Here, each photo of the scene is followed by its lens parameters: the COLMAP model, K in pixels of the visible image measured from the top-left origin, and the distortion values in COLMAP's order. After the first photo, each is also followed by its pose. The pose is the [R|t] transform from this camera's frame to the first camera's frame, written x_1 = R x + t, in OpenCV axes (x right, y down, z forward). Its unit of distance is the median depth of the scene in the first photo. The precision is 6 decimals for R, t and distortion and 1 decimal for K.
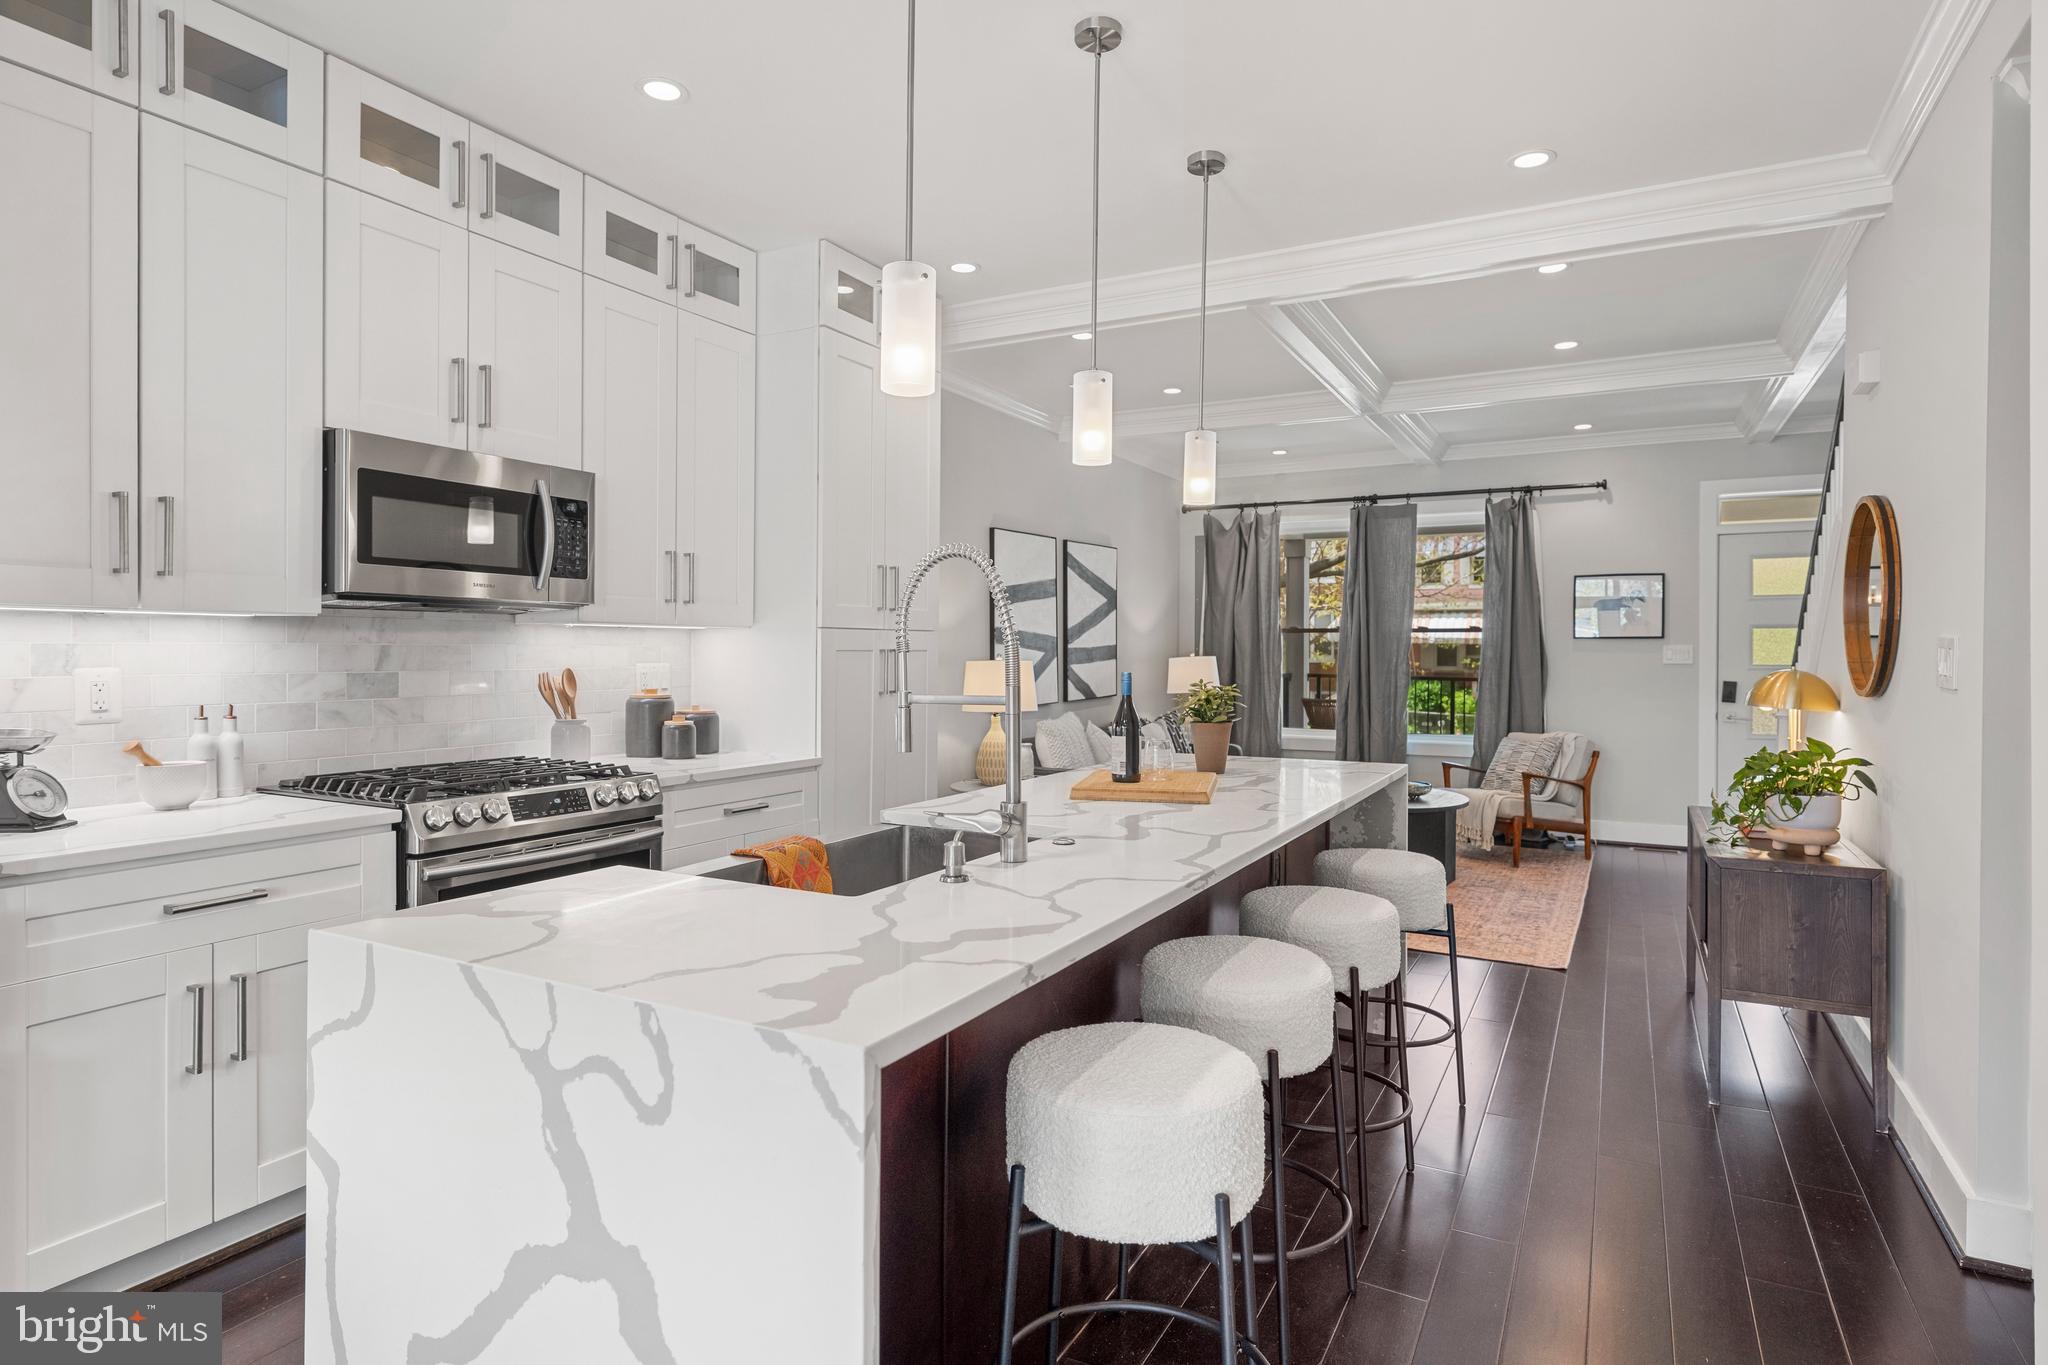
lens RADIAL K [[1100.6, 0, 1024.3], [0, 1100.6, 657.5], [0, 0, 1]] dist [0.002812, 0.000242]
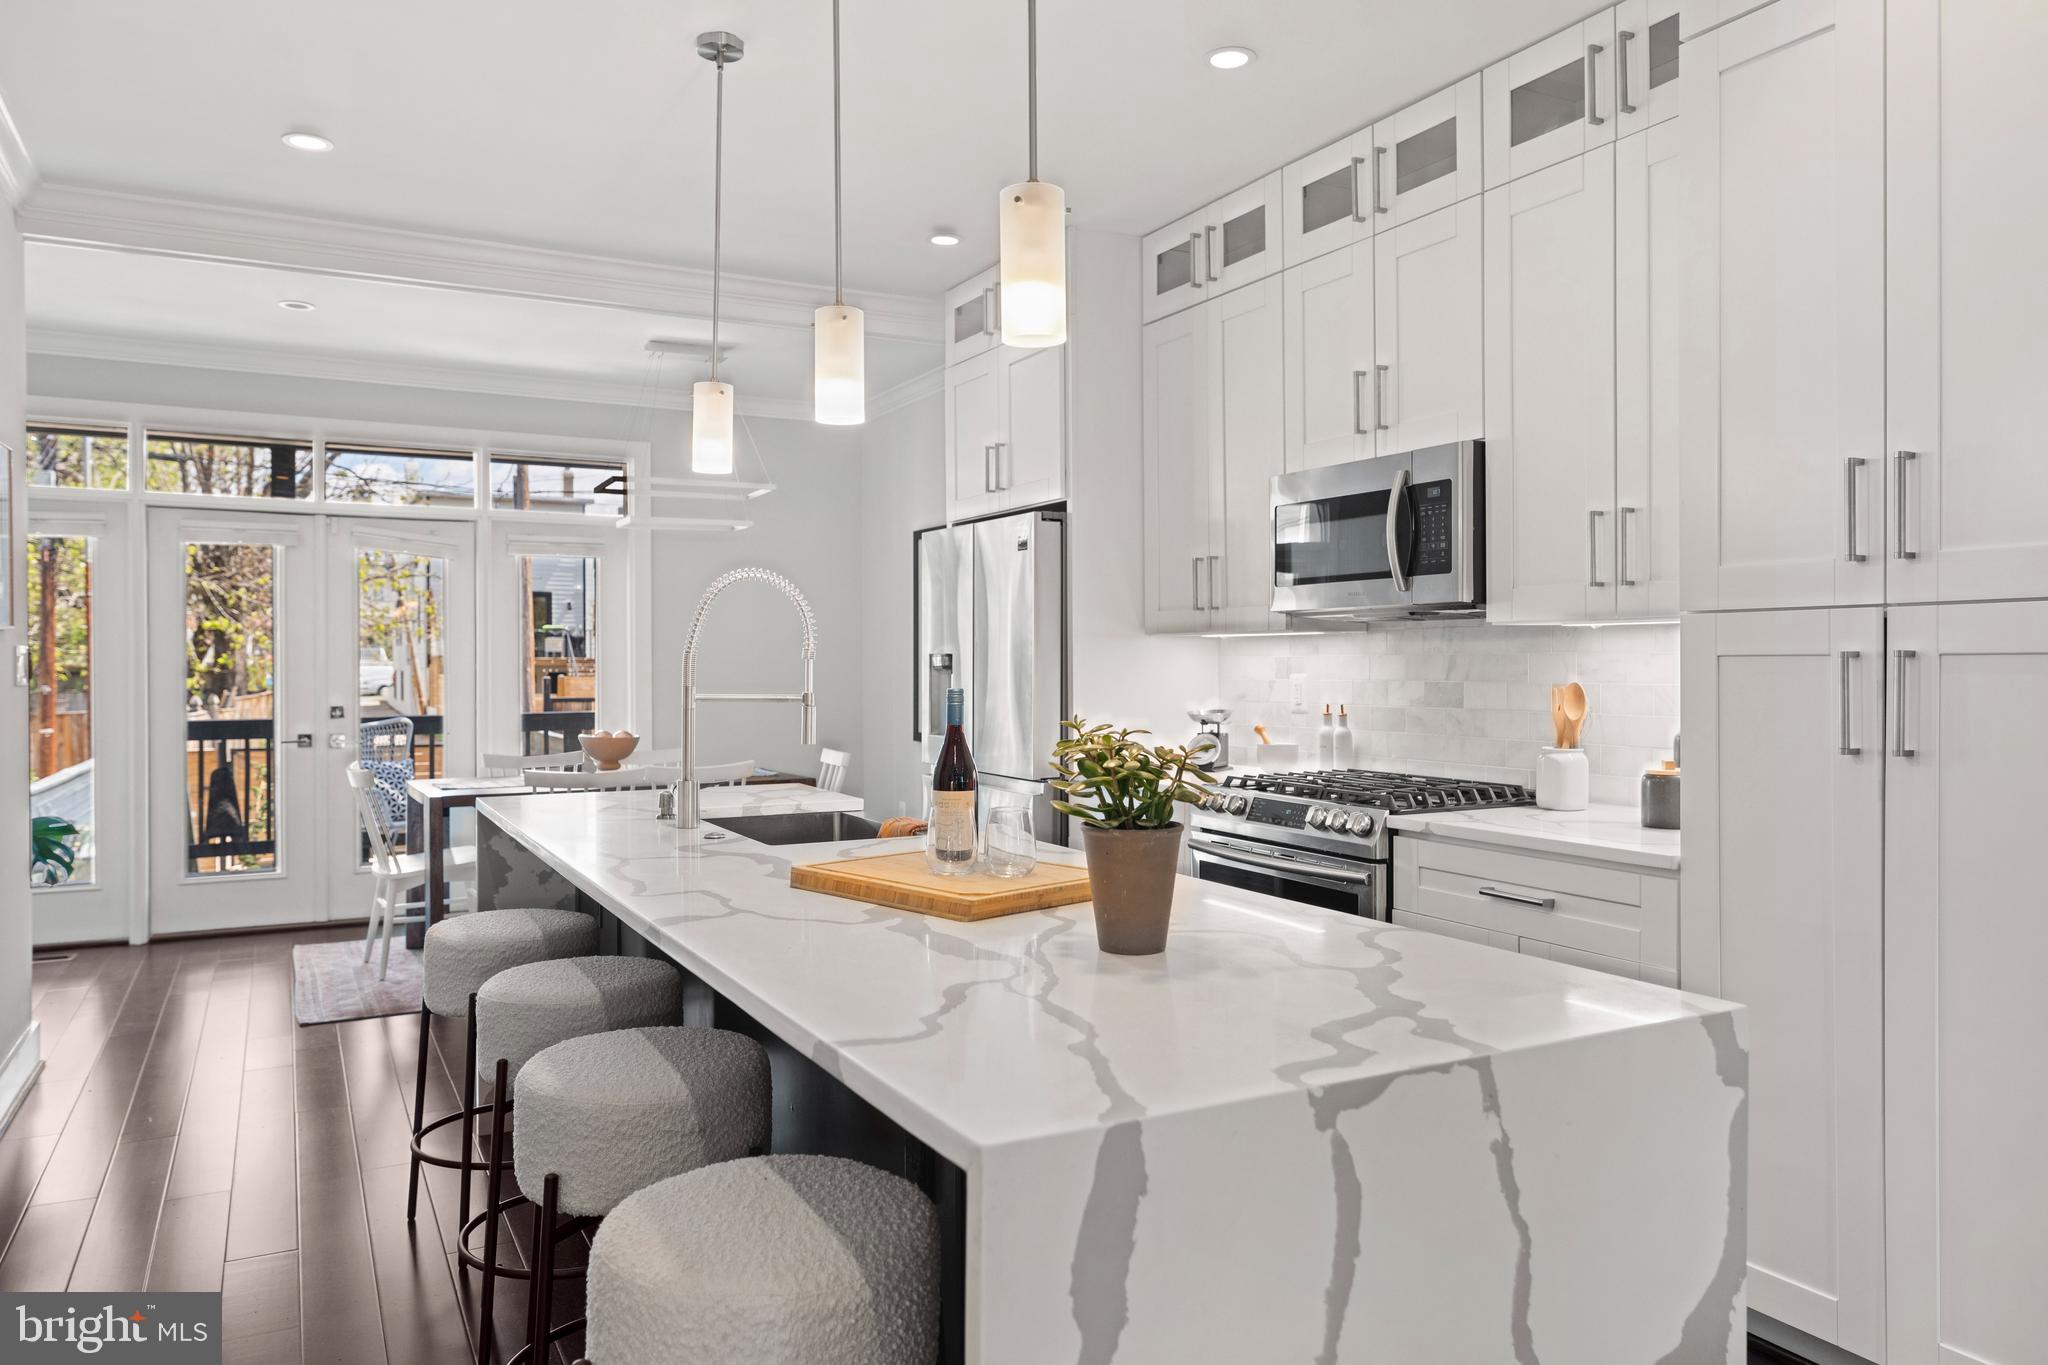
lens RADIAL K [[1371.2, 0, 1021.7], [0, 1371.2, 670.2], [0, 0, 1]] dist [-0.002452, 0.000323]
pose [[-0.550604, 0.004477, -0.834755, 0.542820], [-0.001599, 0.999978, 0.006417, -0.003915], [0.834765, 0.004868, -0.550585, 1.098016]]
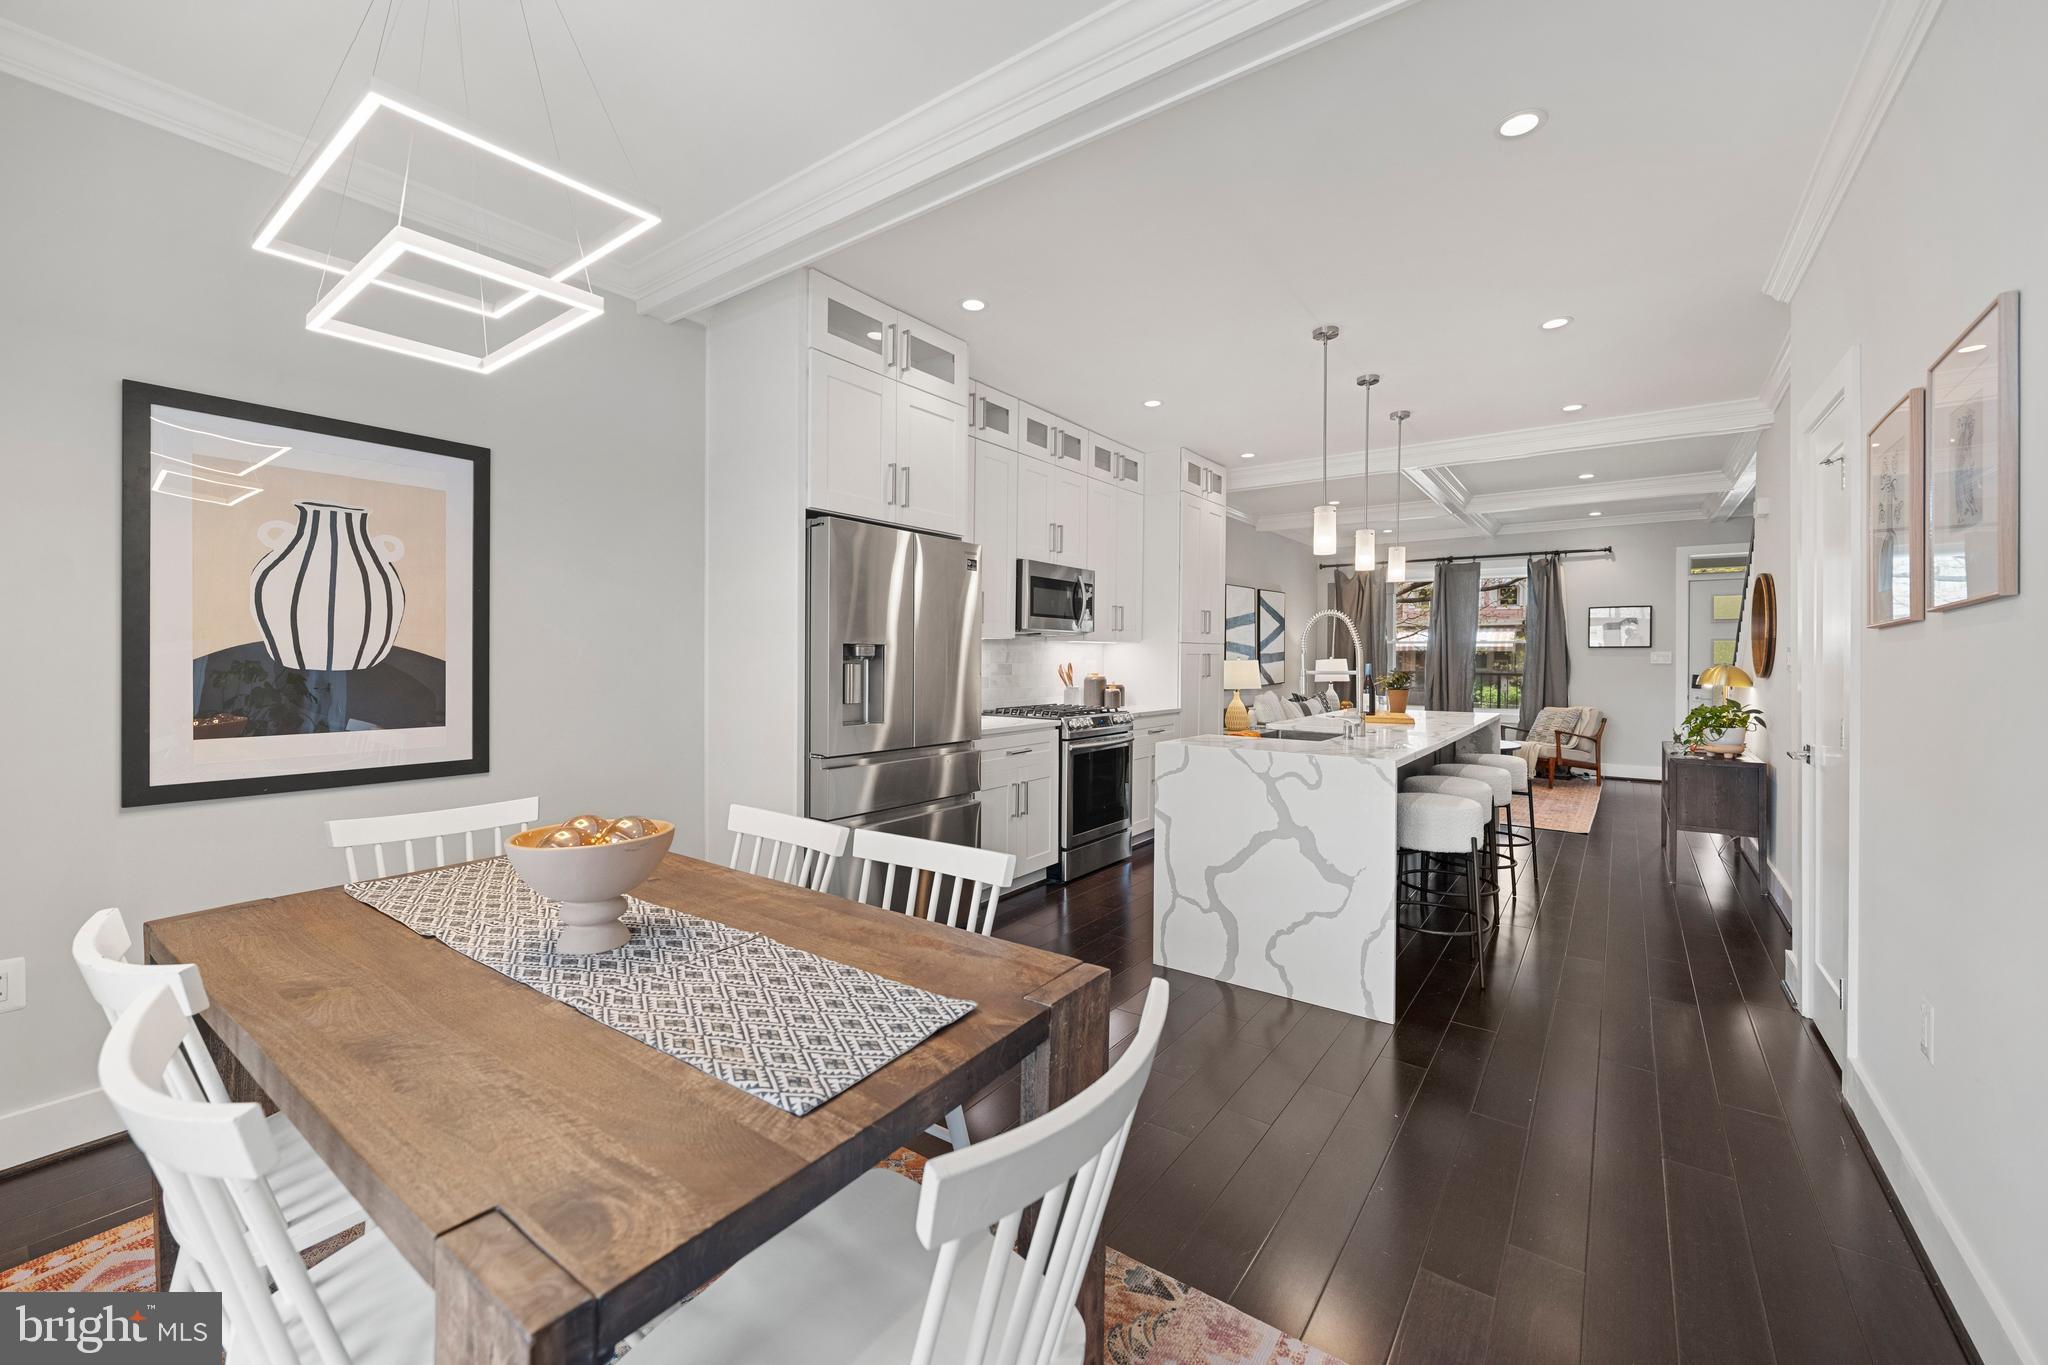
lens RADIAL K [[814.3, 0, 1020.2], [0, 814.3, 660.5], [0, 0, 1]] dist [0.000432, -0.000114]
pose [[0.990313, 0.001092, -0.138848, -0.269550], [-0.001310, 0.999998, -0.001483, 0.007694], [0.138846, 0.001651, 0.990313, -0.496271]]
